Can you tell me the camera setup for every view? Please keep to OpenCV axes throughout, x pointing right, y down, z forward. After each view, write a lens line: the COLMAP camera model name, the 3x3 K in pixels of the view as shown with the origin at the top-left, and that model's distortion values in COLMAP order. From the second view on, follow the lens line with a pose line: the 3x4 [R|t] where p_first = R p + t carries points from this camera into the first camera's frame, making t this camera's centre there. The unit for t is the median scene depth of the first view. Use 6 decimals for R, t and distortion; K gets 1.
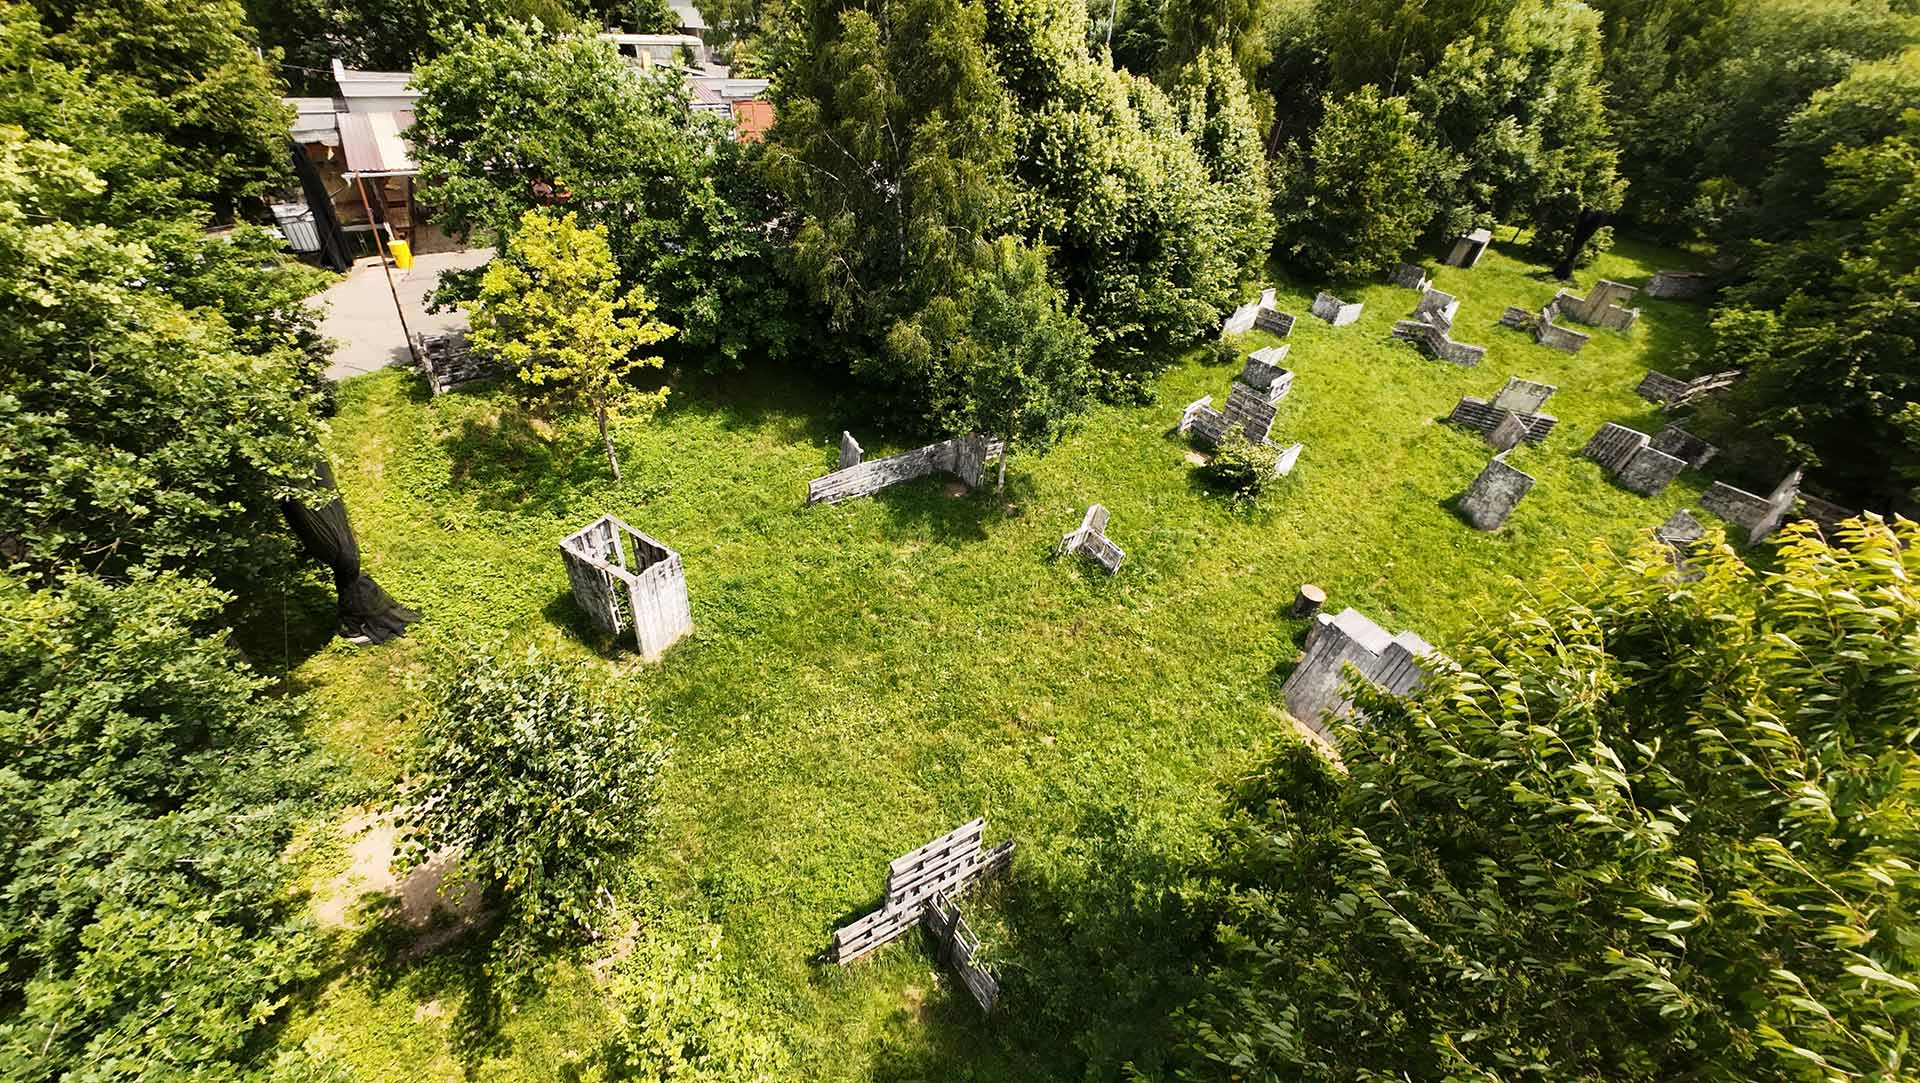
lens RADIAL K [[745.3, 0, 957.0], [0, 745.3, 540.3], [0, 0, 1]] dist [-0.002135, 0.000806]
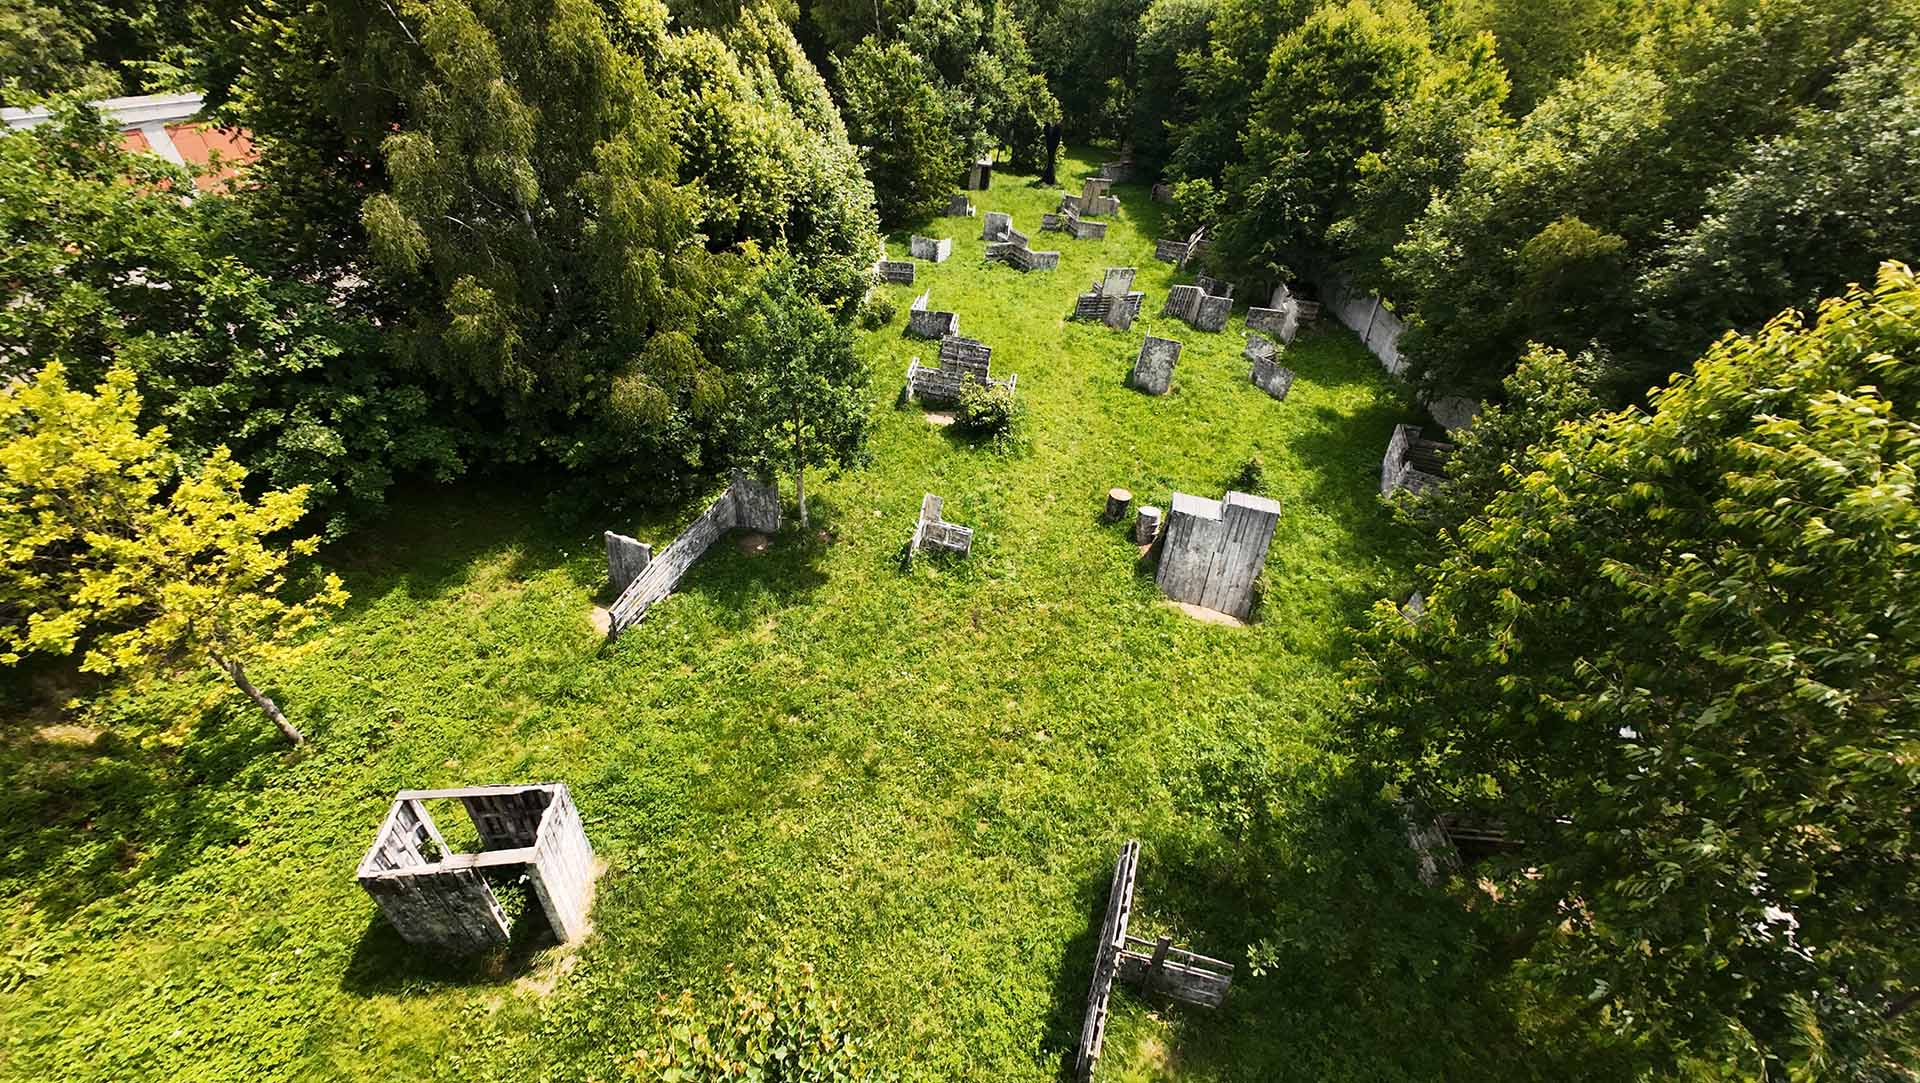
lens RADIAL K [[745.3, 0, 957.0], [0, 745.3, 540.3], [0, 0, 1]] dist [-0.002135, 0.000806]
pose [[0.781667, -0.405873, 0.473565, -0.239281], [0.390826, 0.910476, 0.135232, -0.101939], [-0.486057, 0.079375, 0.870315, 0.148783]]
